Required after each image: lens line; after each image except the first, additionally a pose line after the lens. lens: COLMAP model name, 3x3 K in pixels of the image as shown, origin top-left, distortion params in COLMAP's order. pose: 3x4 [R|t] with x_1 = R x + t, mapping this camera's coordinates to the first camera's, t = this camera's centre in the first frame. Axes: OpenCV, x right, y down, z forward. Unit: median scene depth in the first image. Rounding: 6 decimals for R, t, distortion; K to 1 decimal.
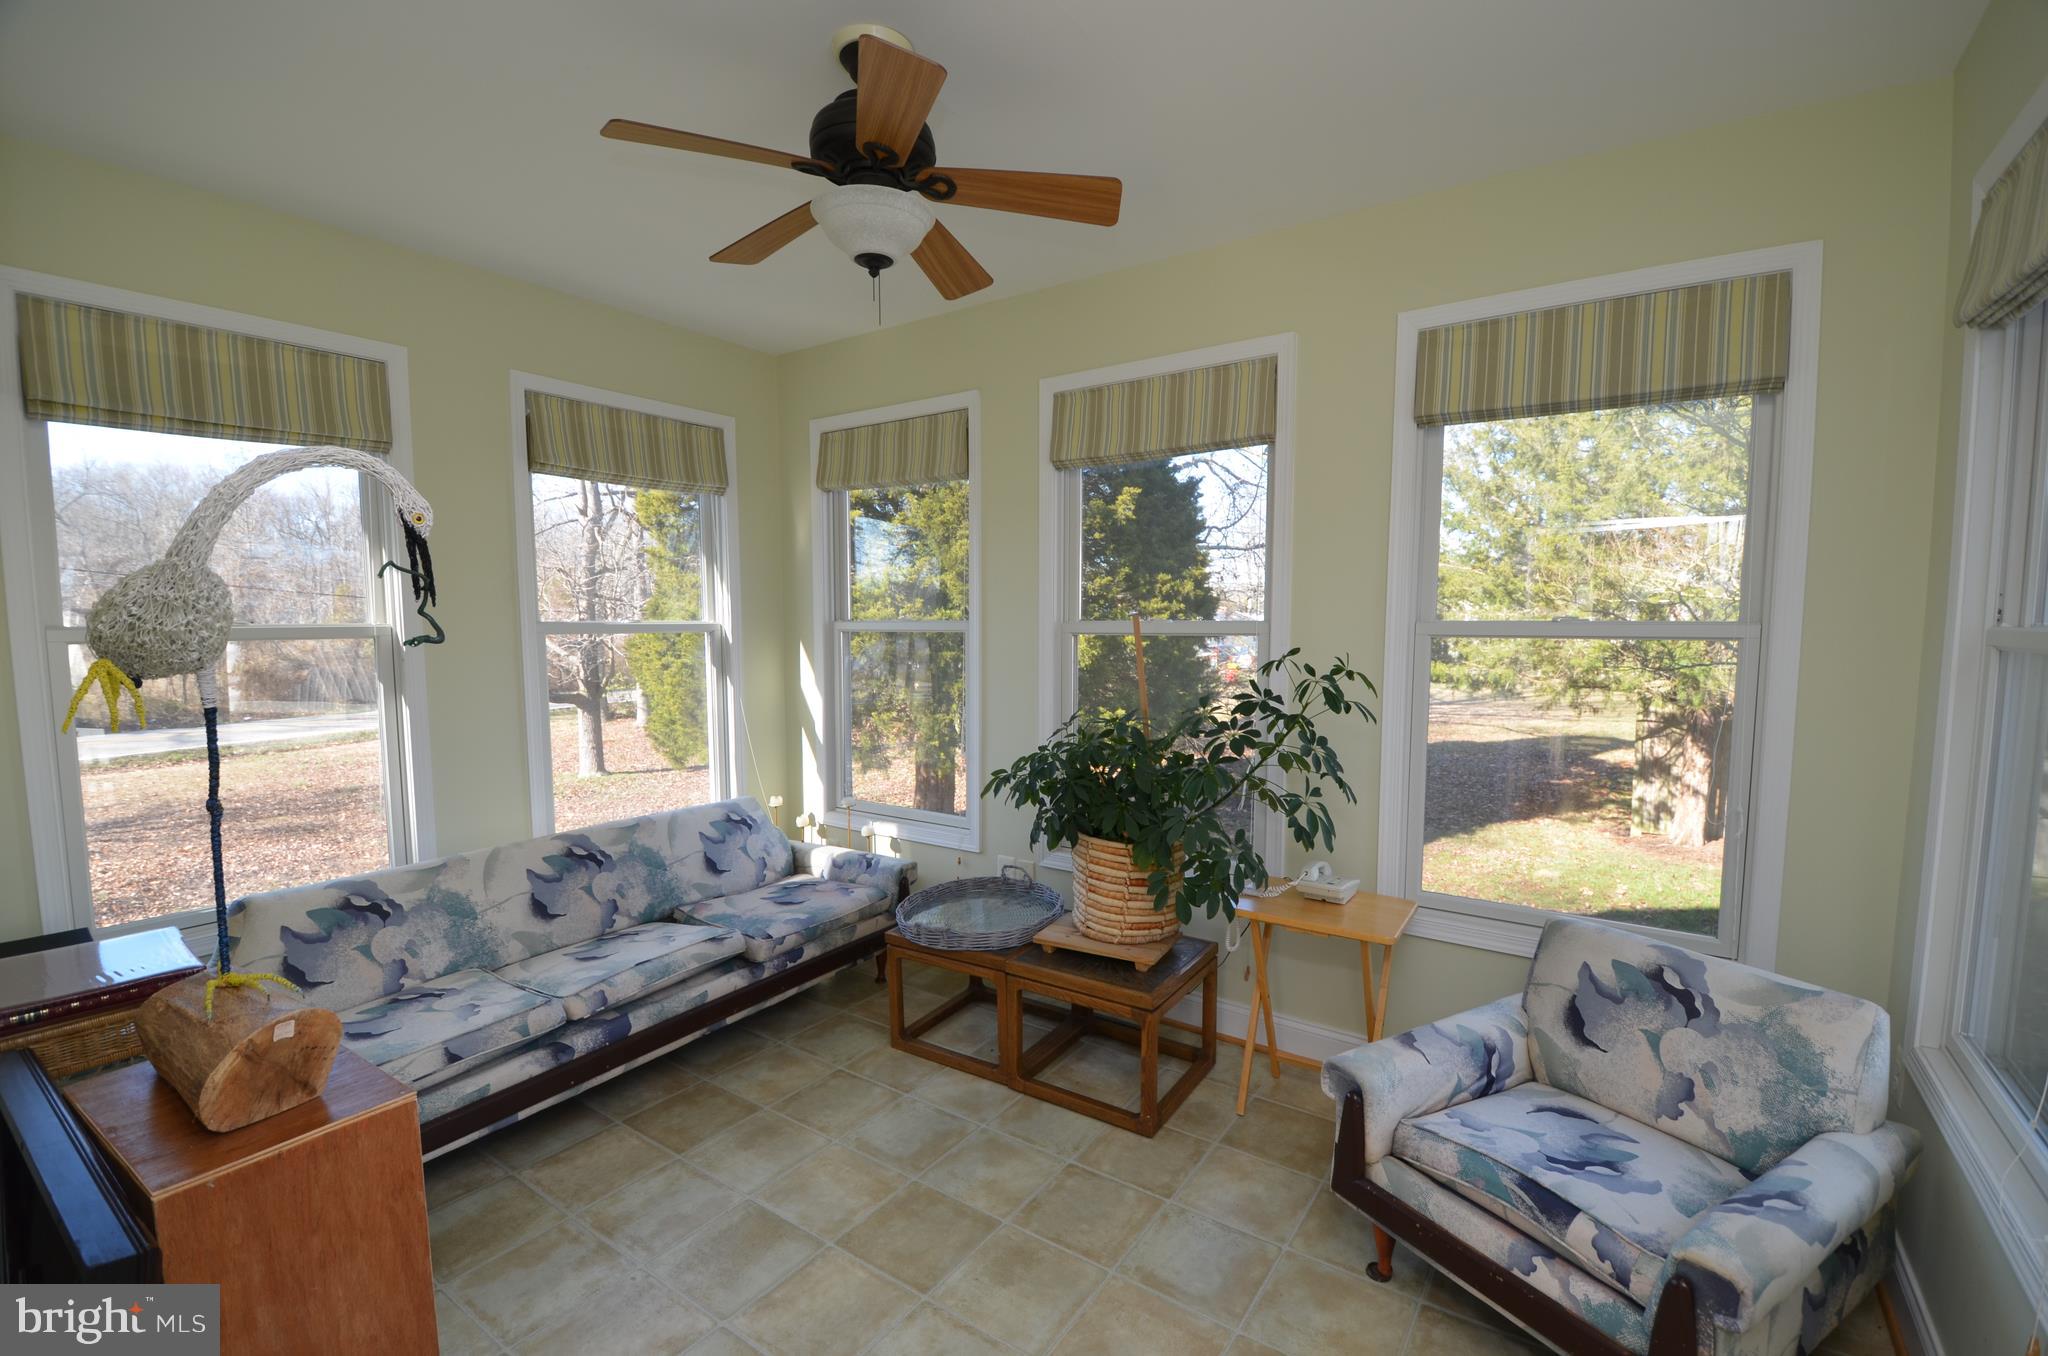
lens RADIAL K [[895.1, 0, 1020.0], [0, 895.1, 701.1], [0, 0, 1]] dist [0.022943, -0.025292]
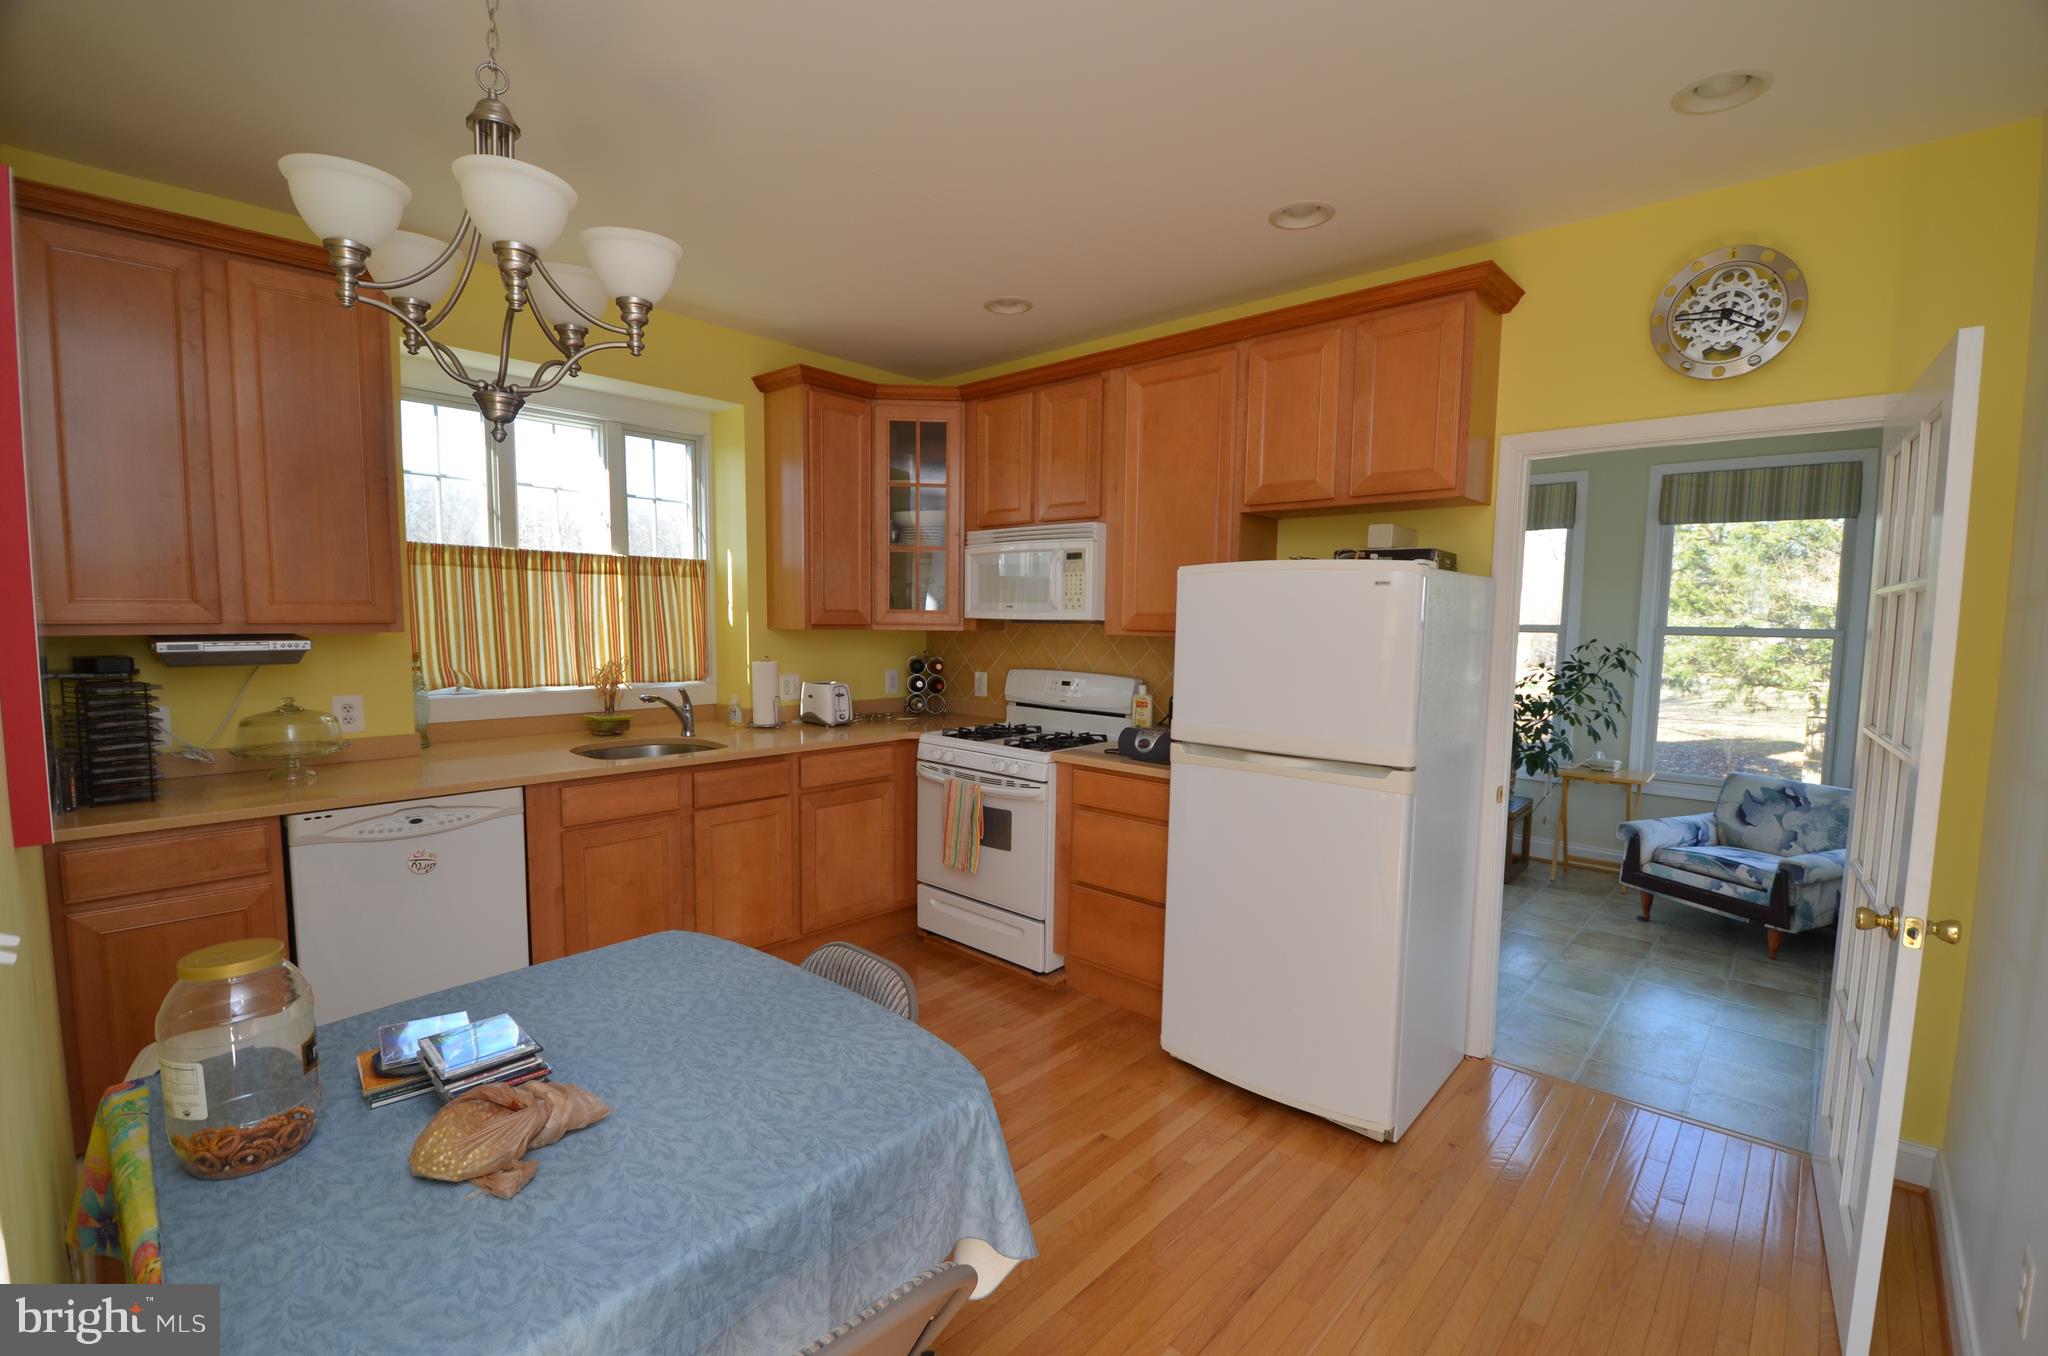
lens RADIAL K [[895.1, 0, 1020.0], [0, 895.1, 701.1], [0, 0, 1]] dist [0.022943, -0.025292]
pose [[0.991244, 0.024580, -0.129736, -0.671126], [-0.024101, 0.999696, 0.005260, 0.094674], [0.129826, -0.002087, 0.991535, -1.107902]]
